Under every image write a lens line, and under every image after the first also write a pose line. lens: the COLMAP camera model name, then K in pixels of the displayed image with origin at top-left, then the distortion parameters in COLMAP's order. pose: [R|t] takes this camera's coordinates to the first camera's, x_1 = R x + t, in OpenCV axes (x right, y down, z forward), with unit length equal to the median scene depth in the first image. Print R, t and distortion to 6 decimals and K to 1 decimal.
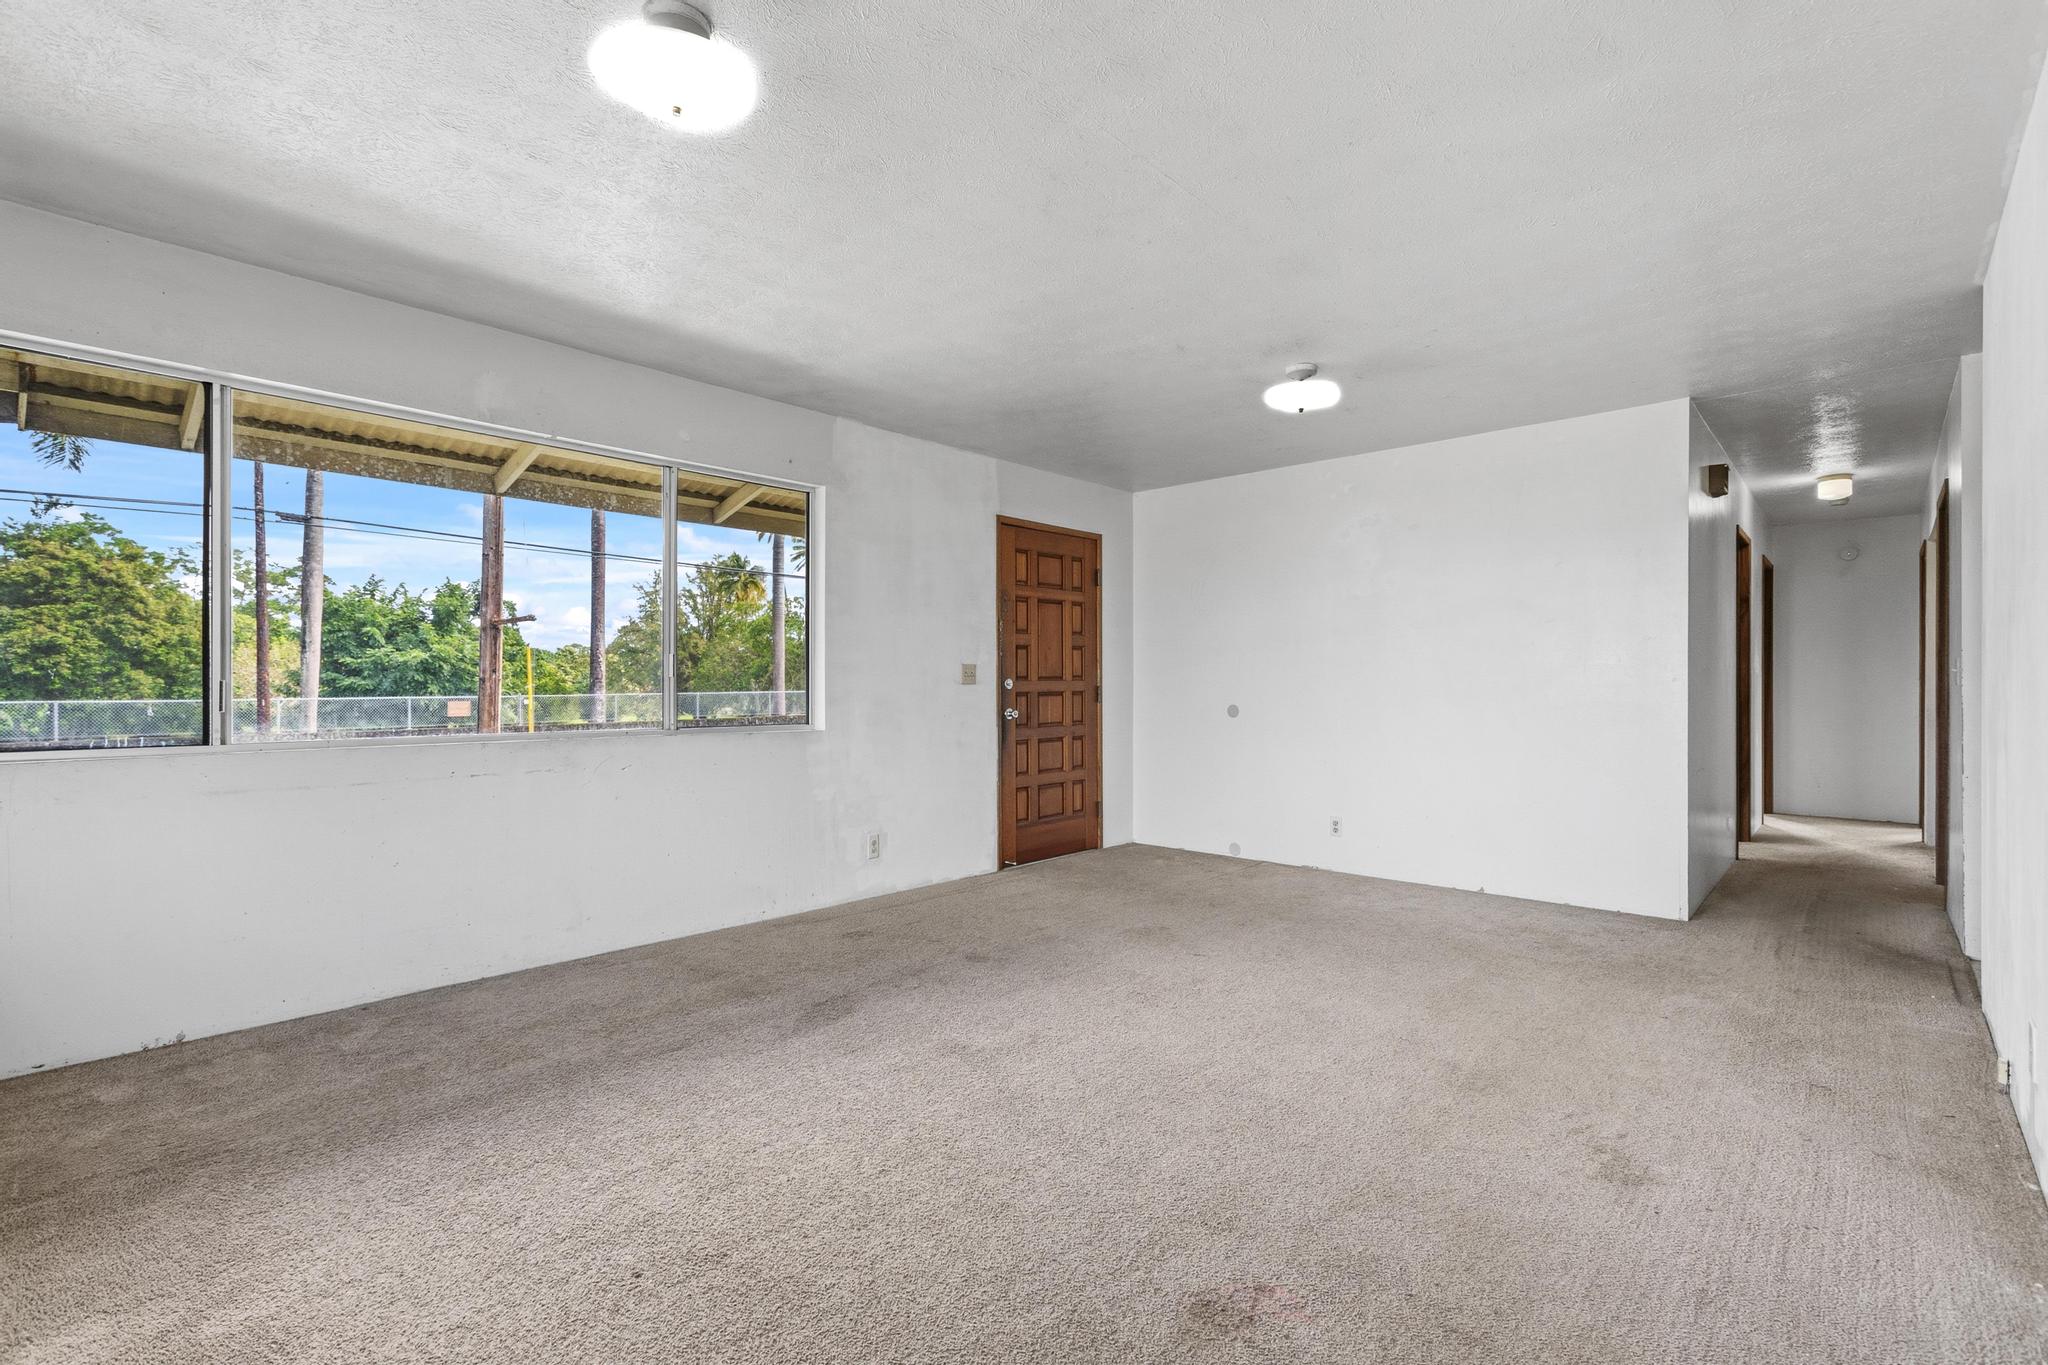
lens RADIAL K [[931.1, 0, 1022.2], [0, 931.1, 678.1], [0, 0, 1]] dist [0.004024, 0.000431]
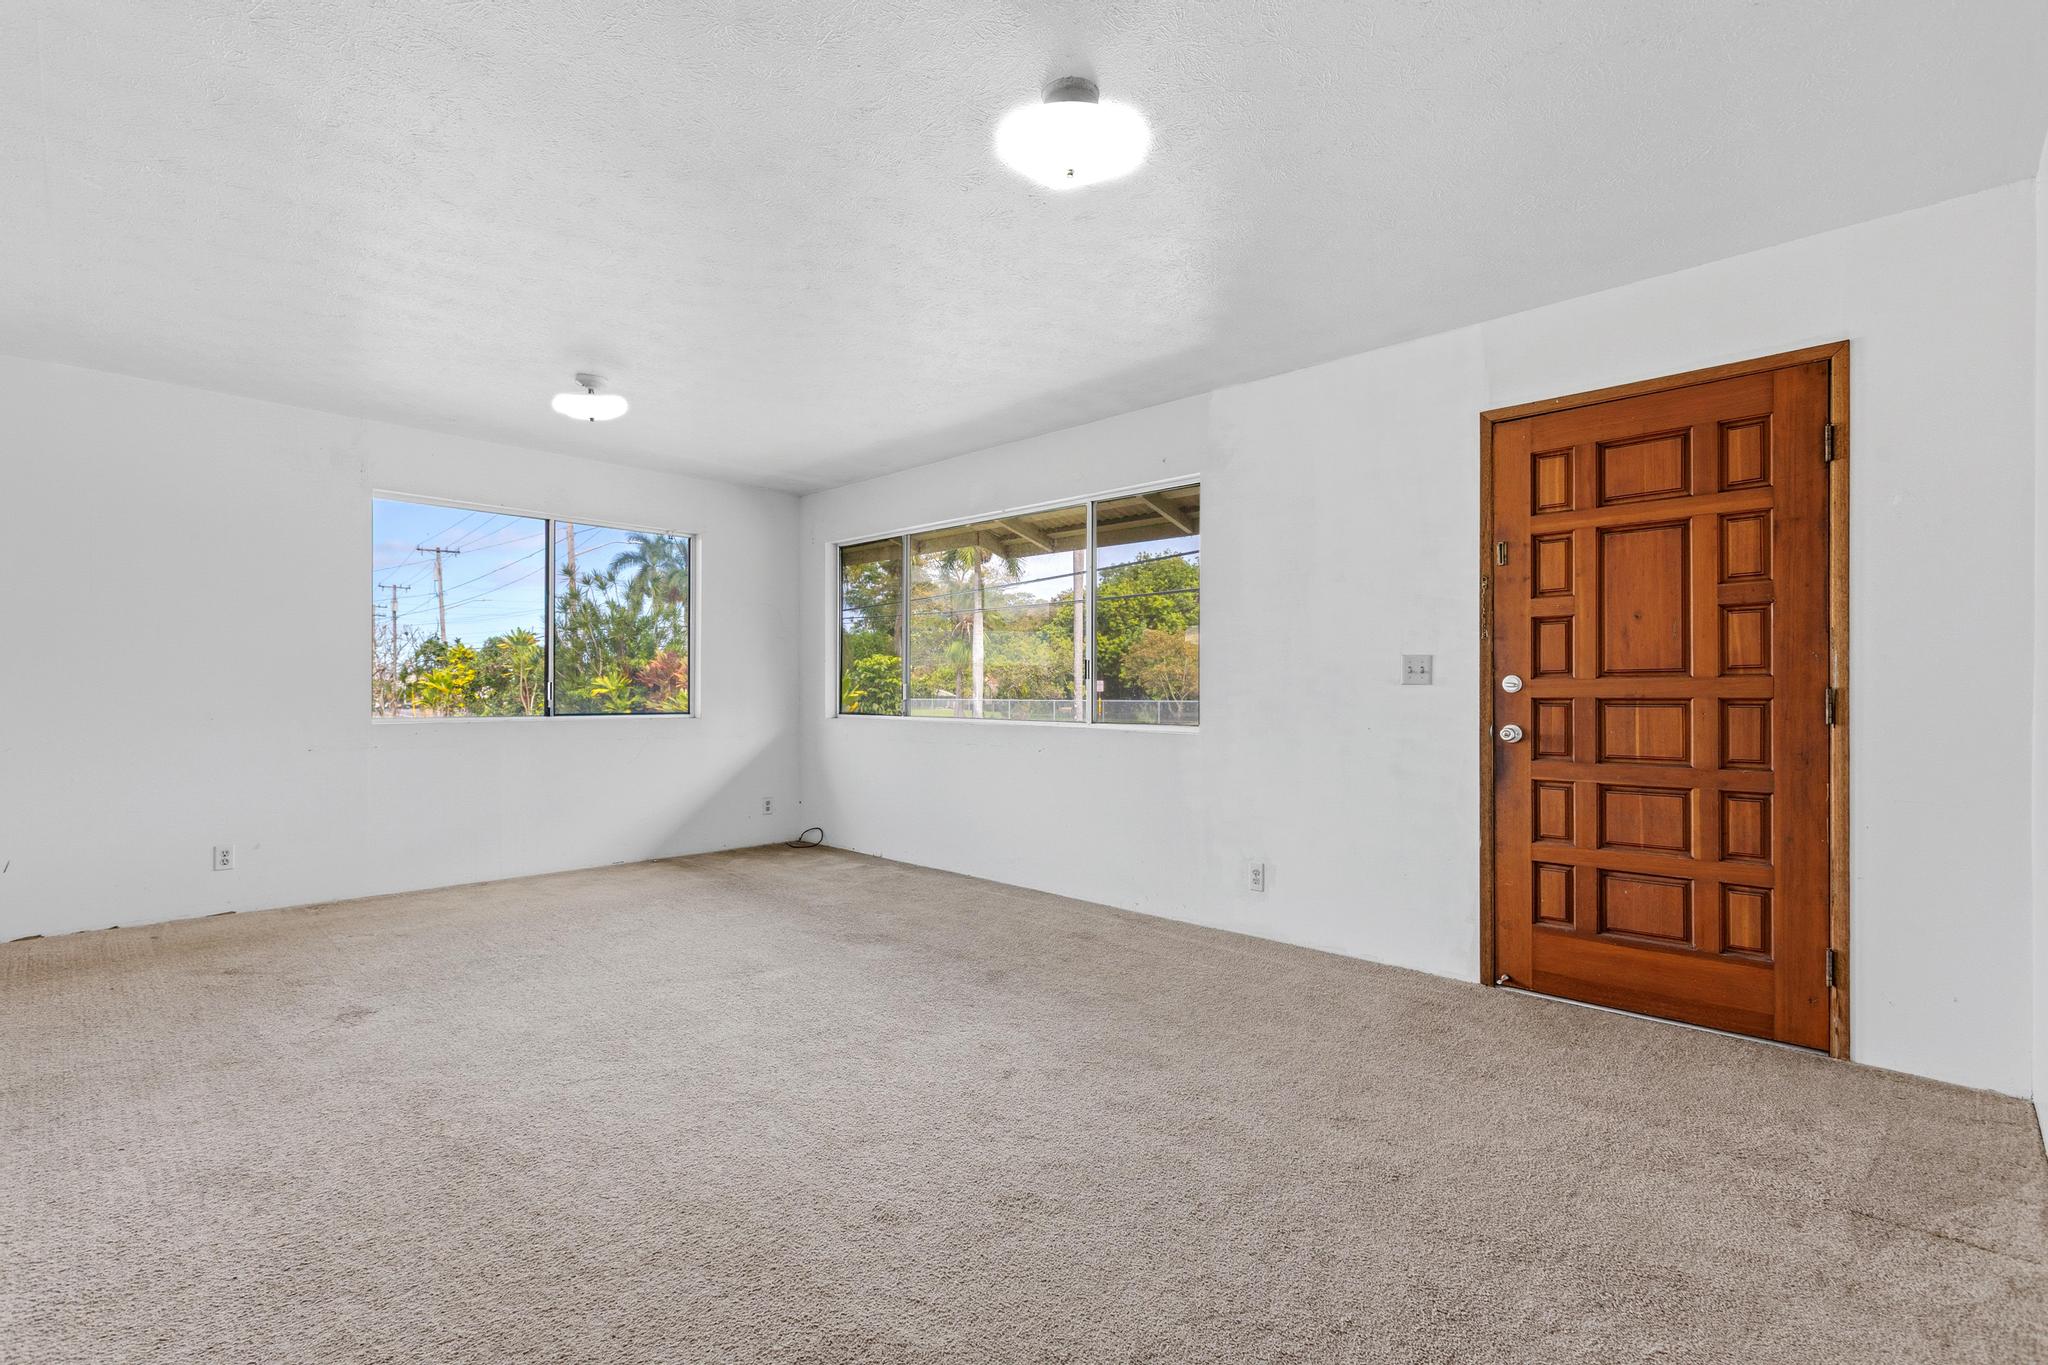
lens RADIAL K [[931.1, 0, 1022.4], [0, 931.1, 688.0], [0, 0, 1]] dist [0.004024, 0.000431]
pose [[-0.030188, -0.005689, -0.999528, 0.586576], [0.002432, 0.999980, -0.005765, 0.011169], [0.999541, -0.002605, -0.030174, 0.688789]]
